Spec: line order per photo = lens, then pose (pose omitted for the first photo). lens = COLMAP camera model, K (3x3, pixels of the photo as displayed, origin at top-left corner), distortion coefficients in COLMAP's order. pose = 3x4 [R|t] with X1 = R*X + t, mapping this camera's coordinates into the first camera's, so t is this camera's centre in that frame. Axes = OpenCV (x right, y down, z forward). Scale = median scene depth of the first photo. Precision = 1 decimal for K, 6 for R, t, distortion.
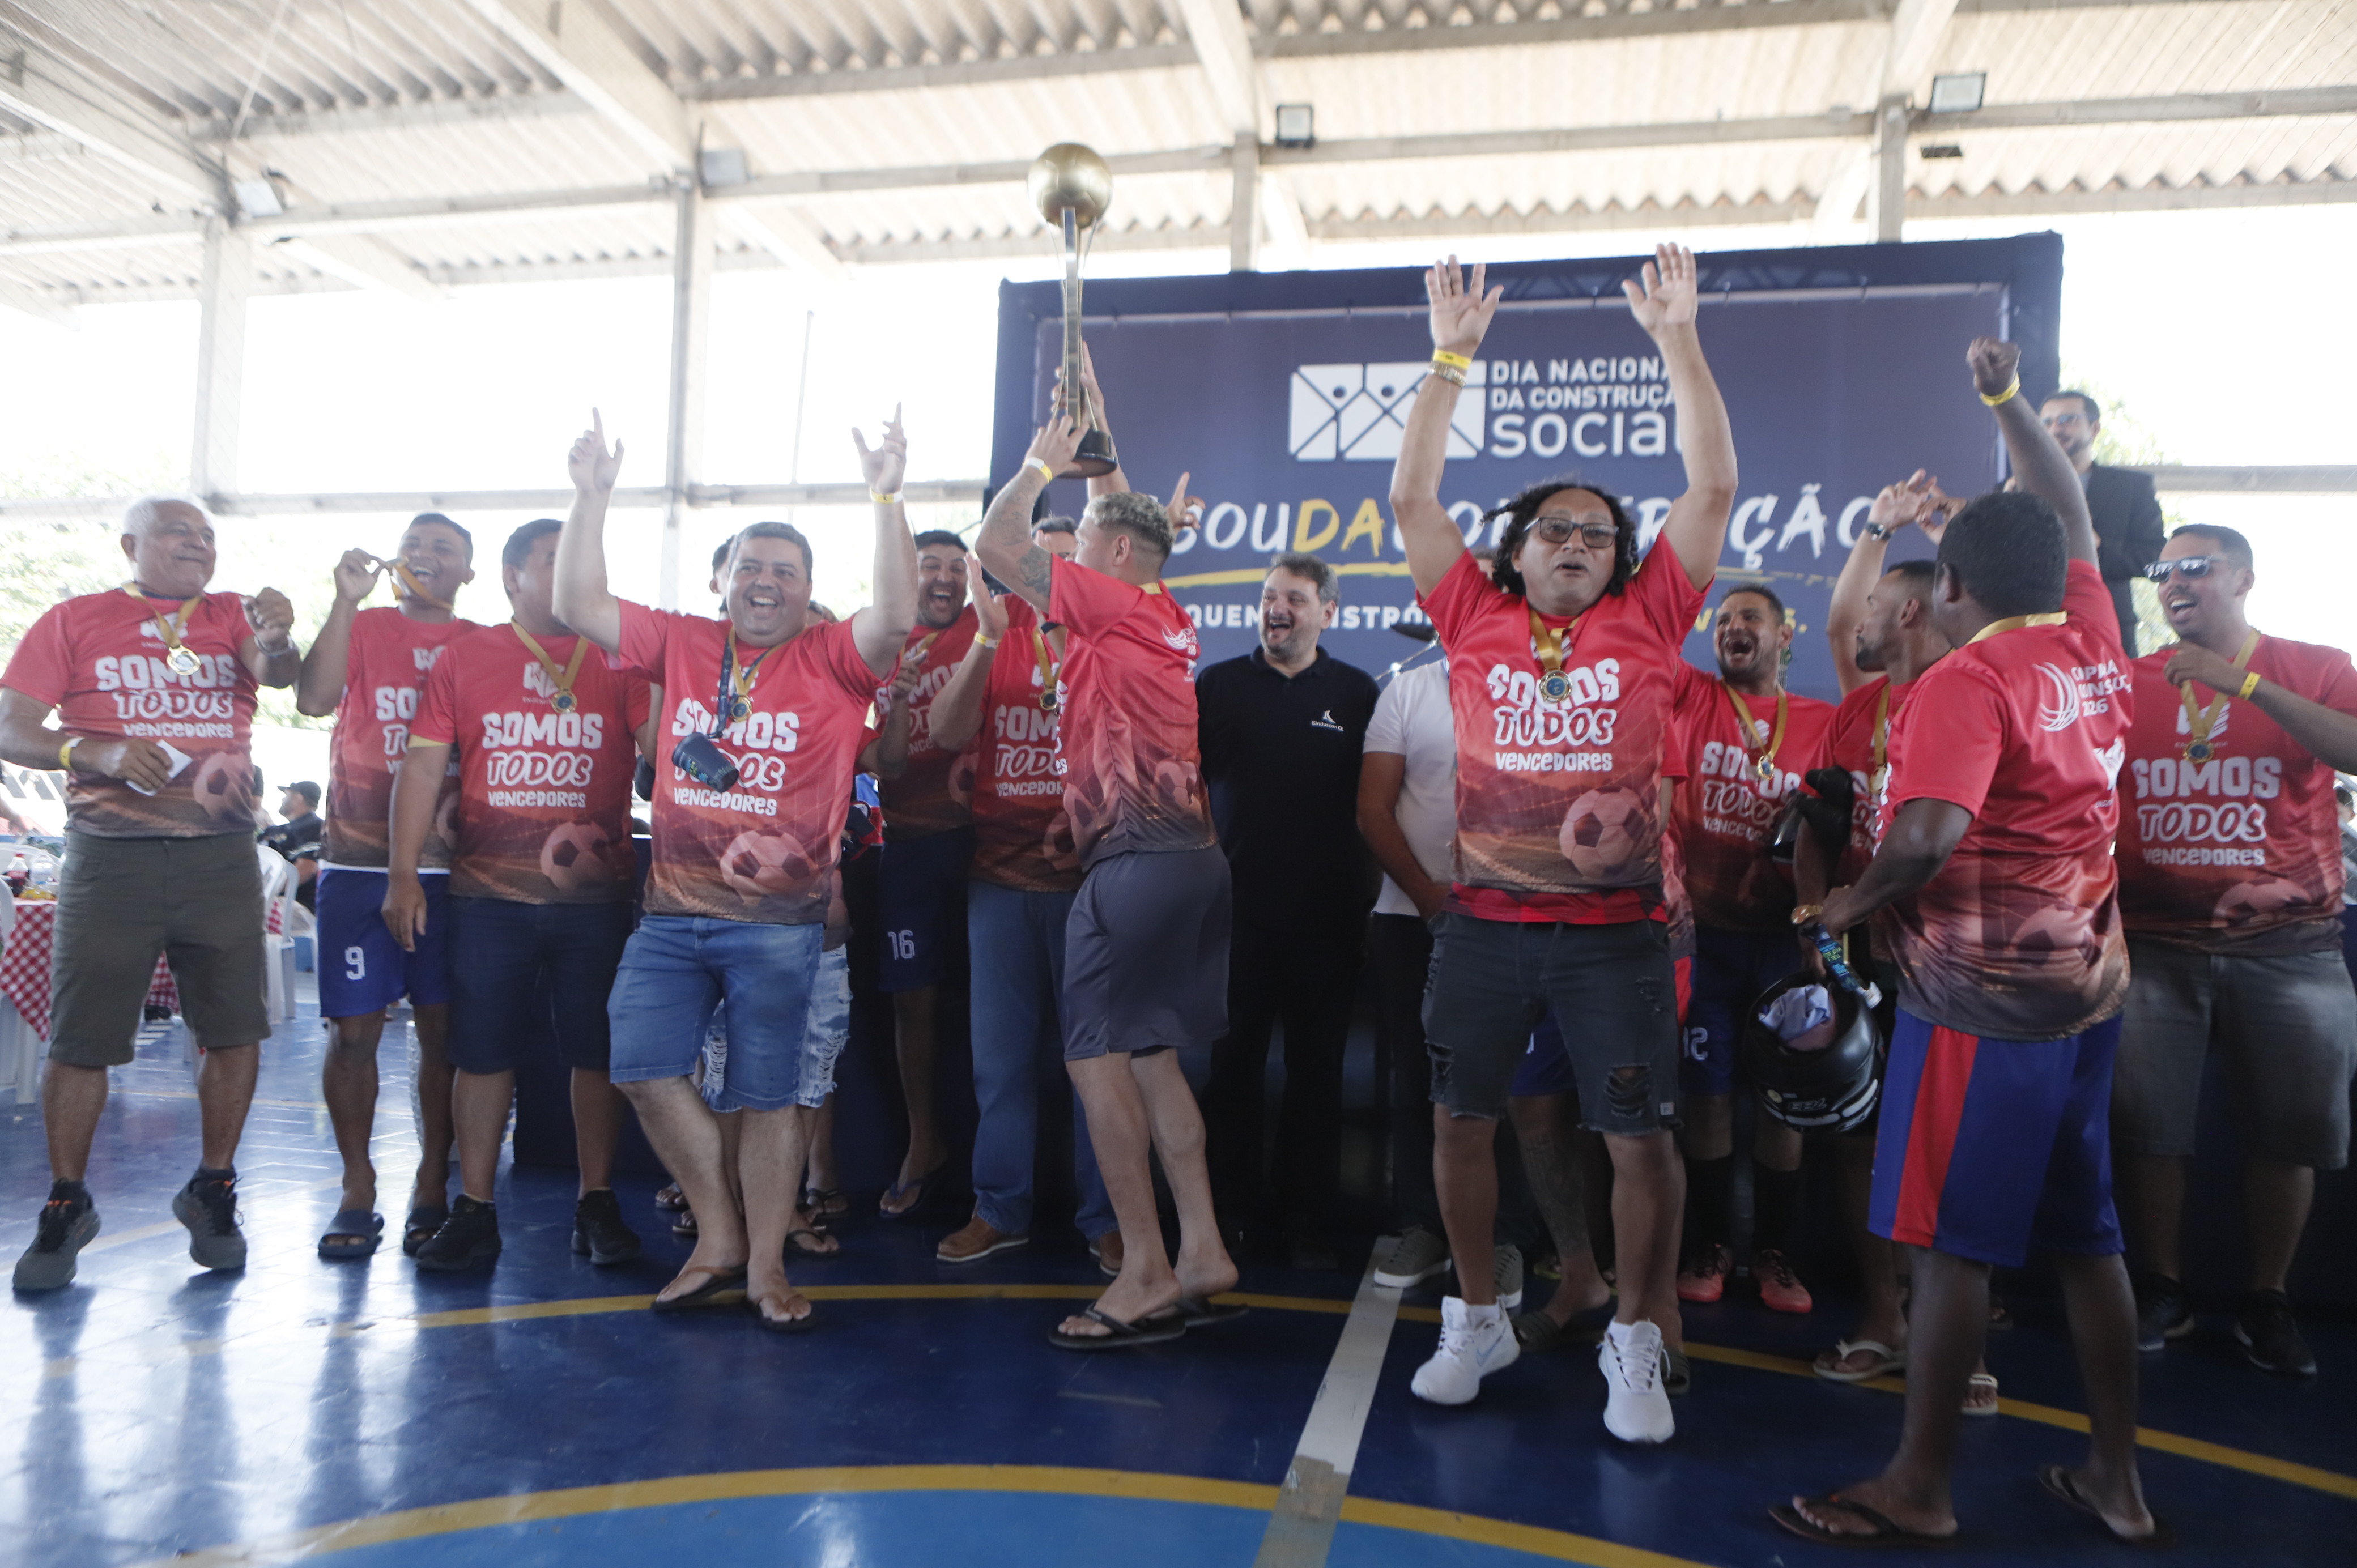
lens RADIAL K [[1590.3, 0, 1169.2], [0, 1590.3, 770.9], [0, 0, 1]] dist [-0.001921, 0.002913]
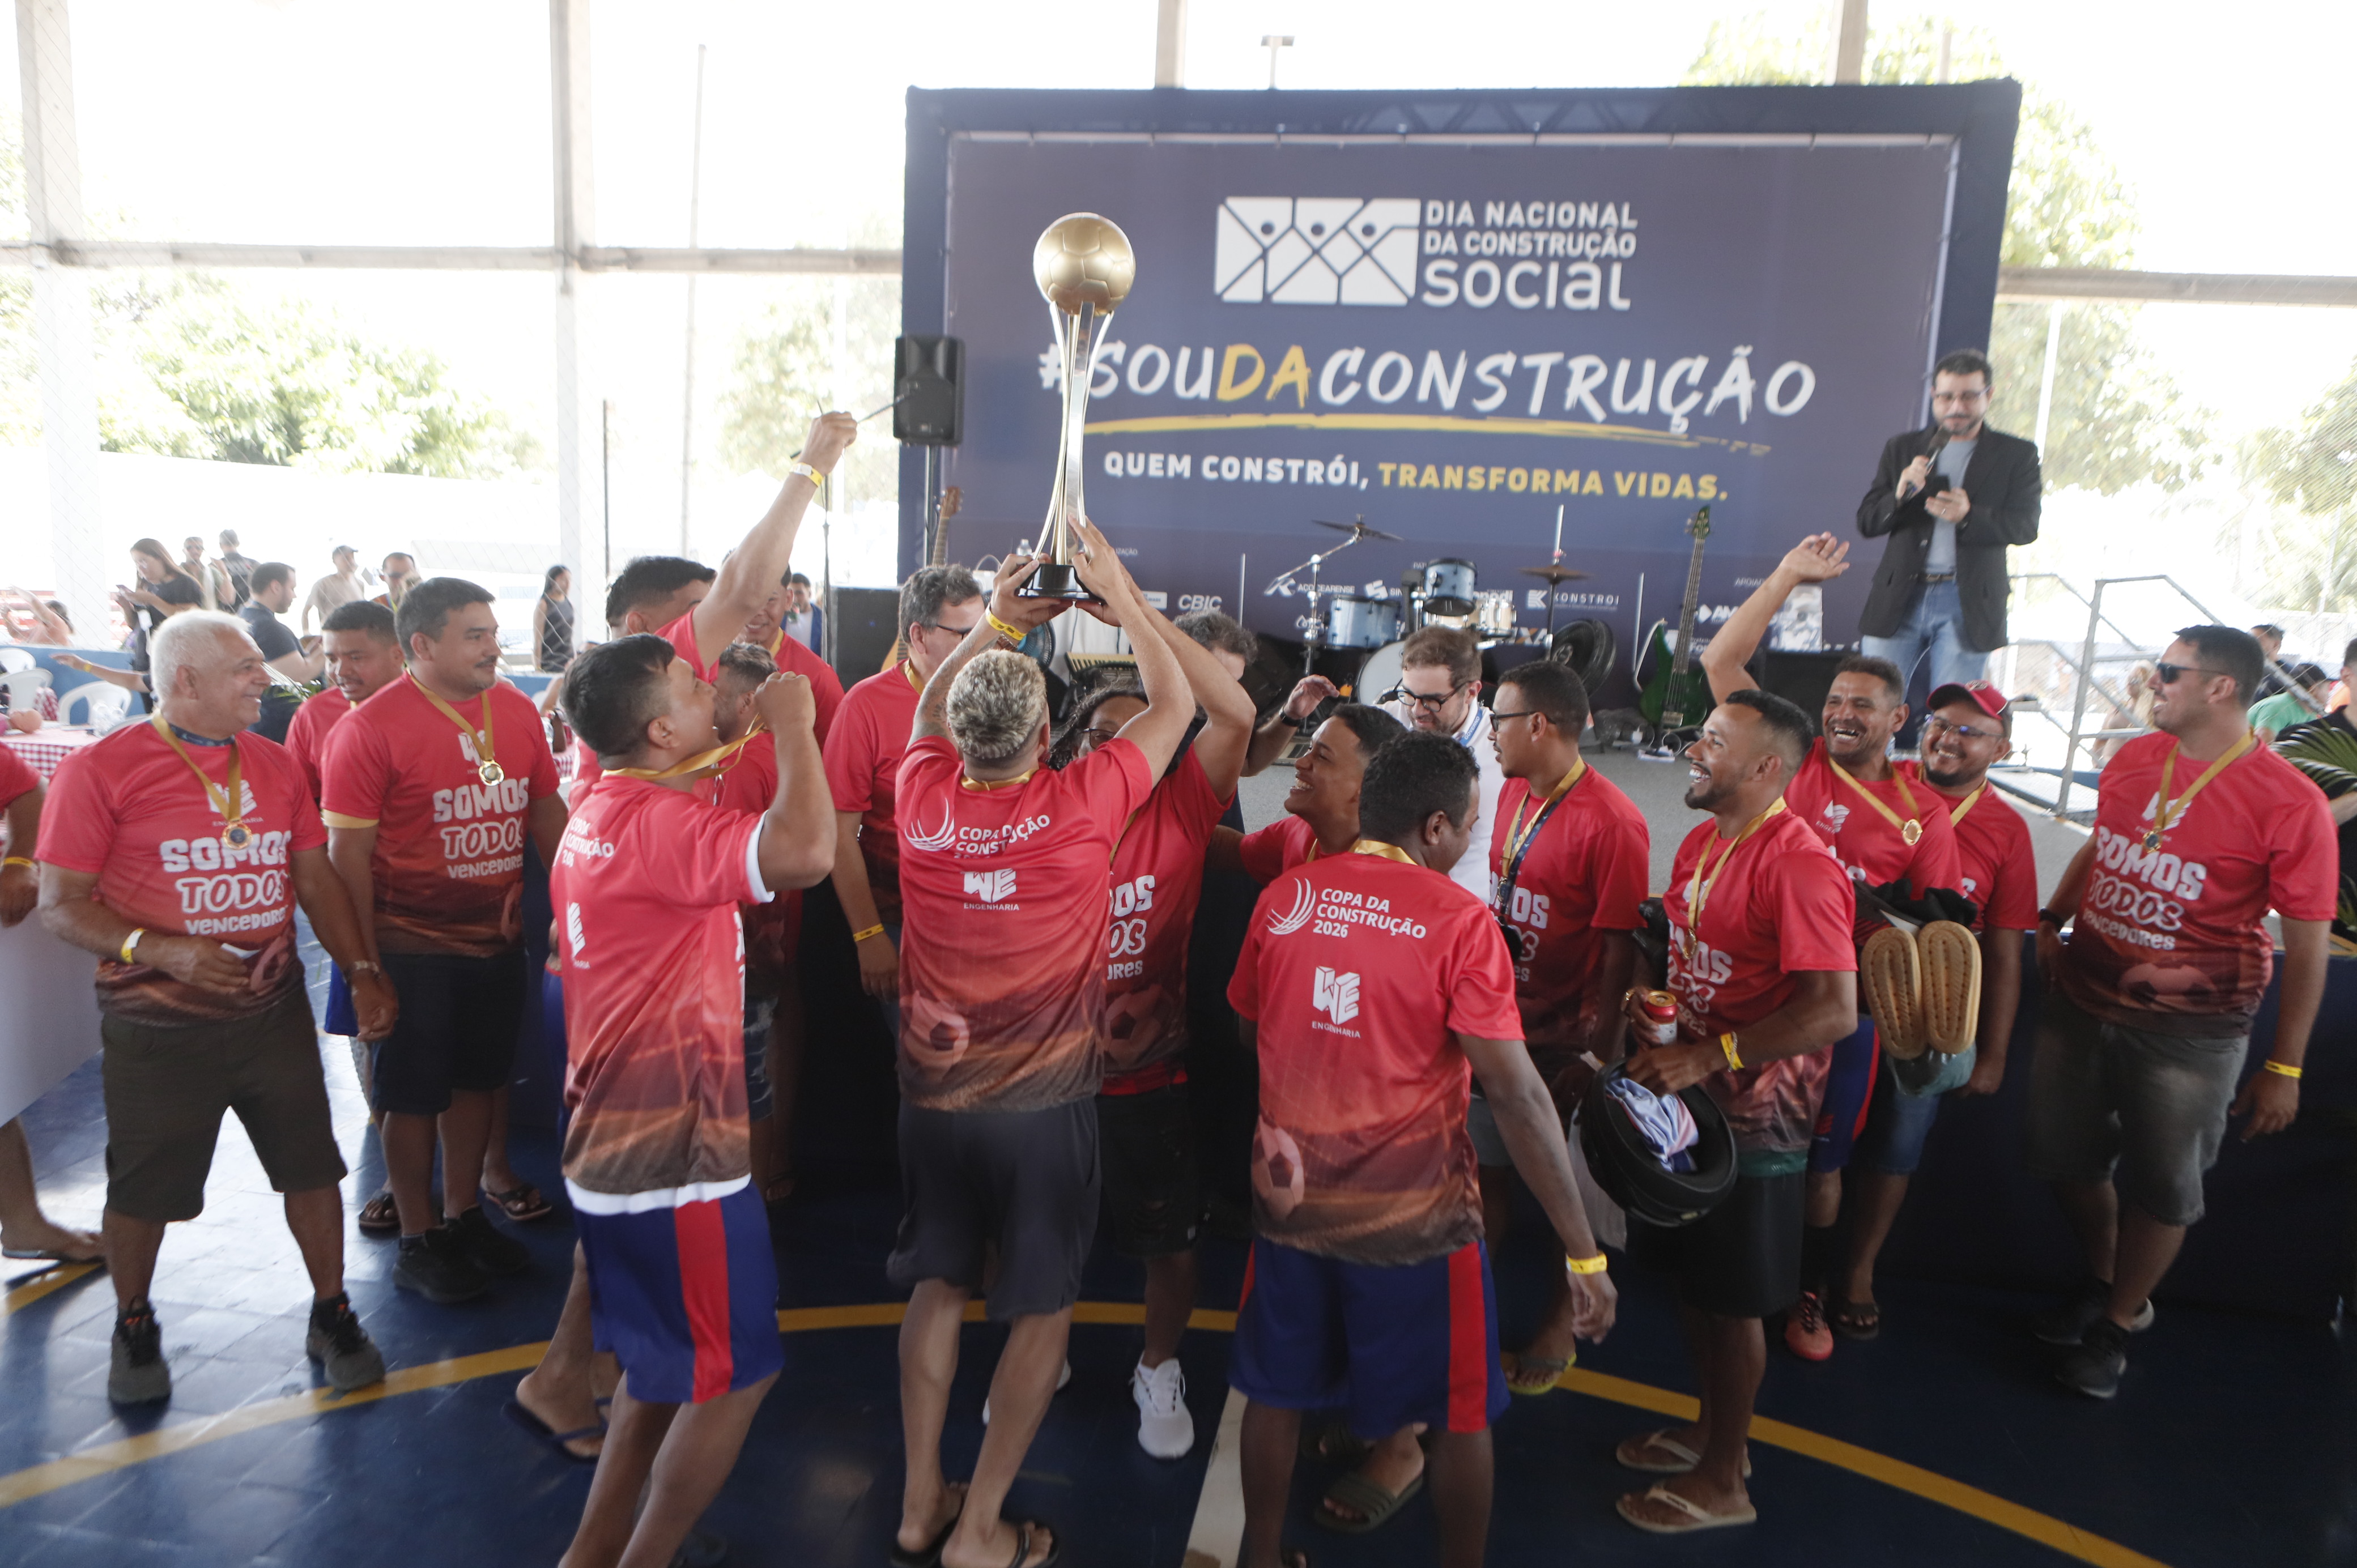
lens RADIAL K [[1590.3, 0, 1174.3], [0, 1590.3, 784.7], [0, 0, 1]] dist [-0.001921, 0.002913]
pose [[0.998862, -0.000991, 0.047690, 0.005218], [-0.008869, 0.978490, 0.206104, -0.109880], [-0.046868, -0.206292, 0.977367, 0.000168]]
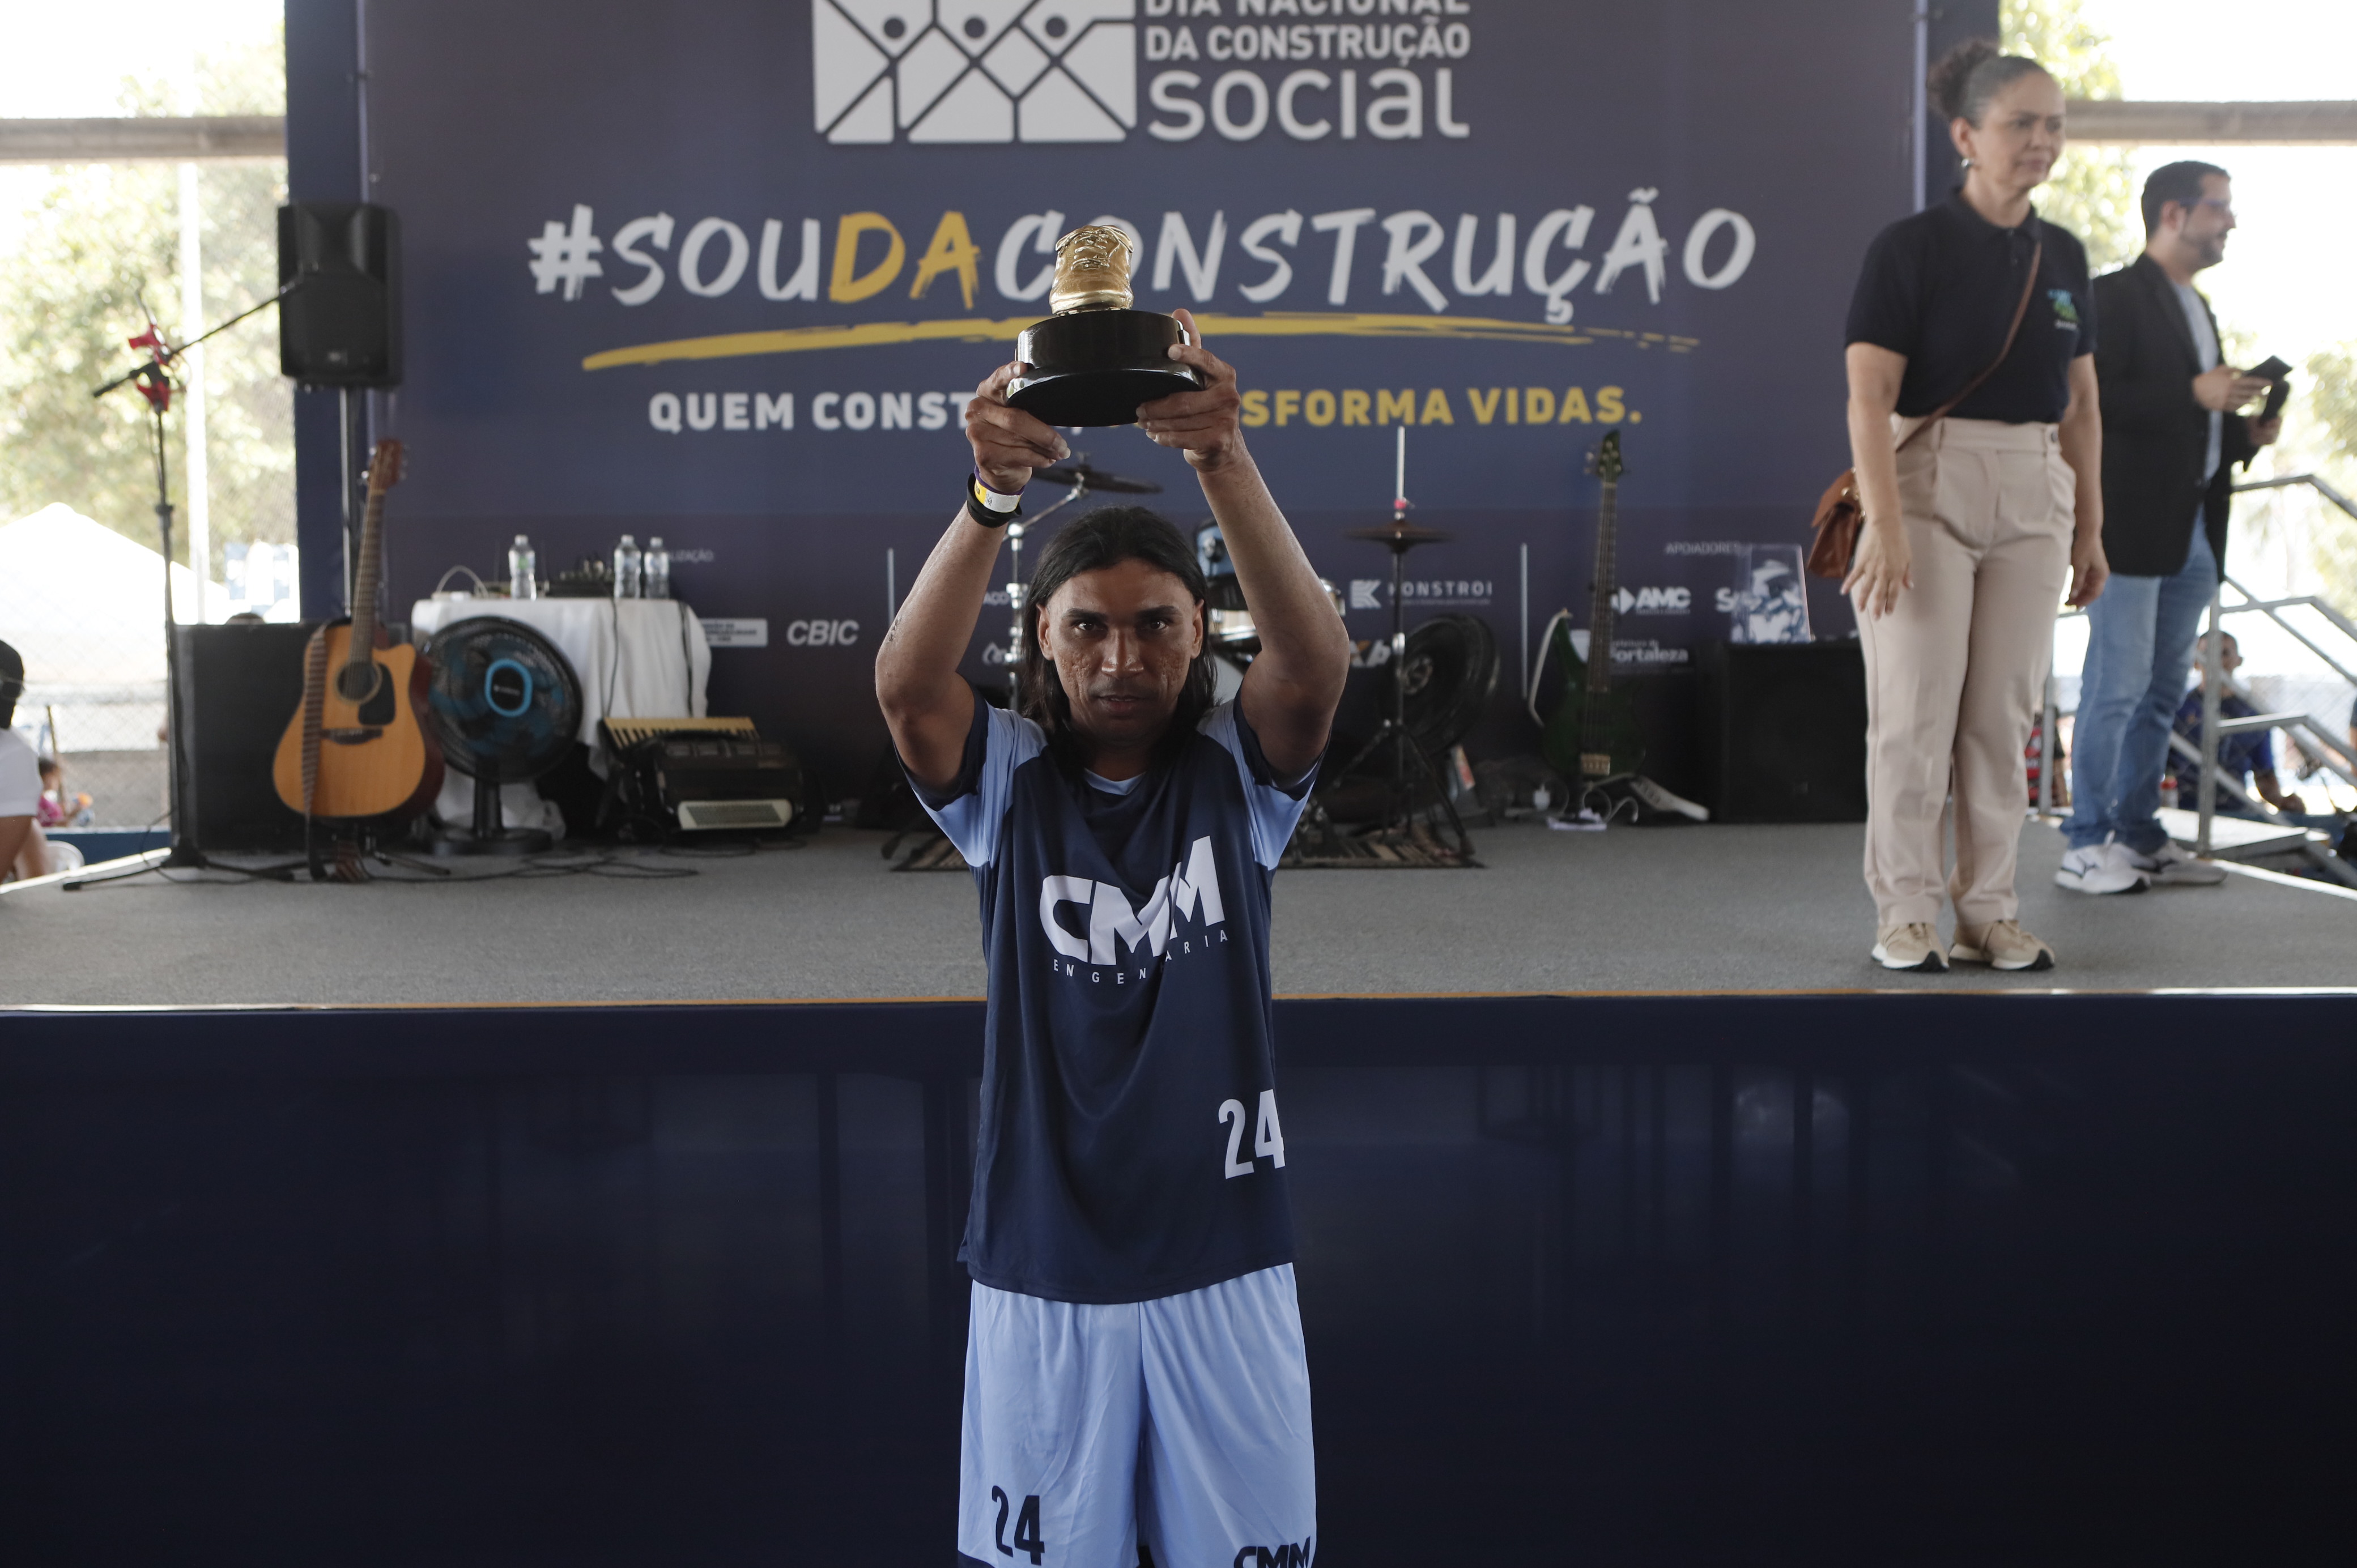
lens RADIAL K [[2457.2, 0, 1174.1], [0, 2457.2, 752.0], [0, 0, 1]] dist [0.002594, 0.000000]
pose [[0.976083, -0.058760, 0.209308, 0.000789], [0.035233, 0.992809, 0.114408, -0.072201], [-0.214525, -0.104297, 0.971134, 0.058422]]
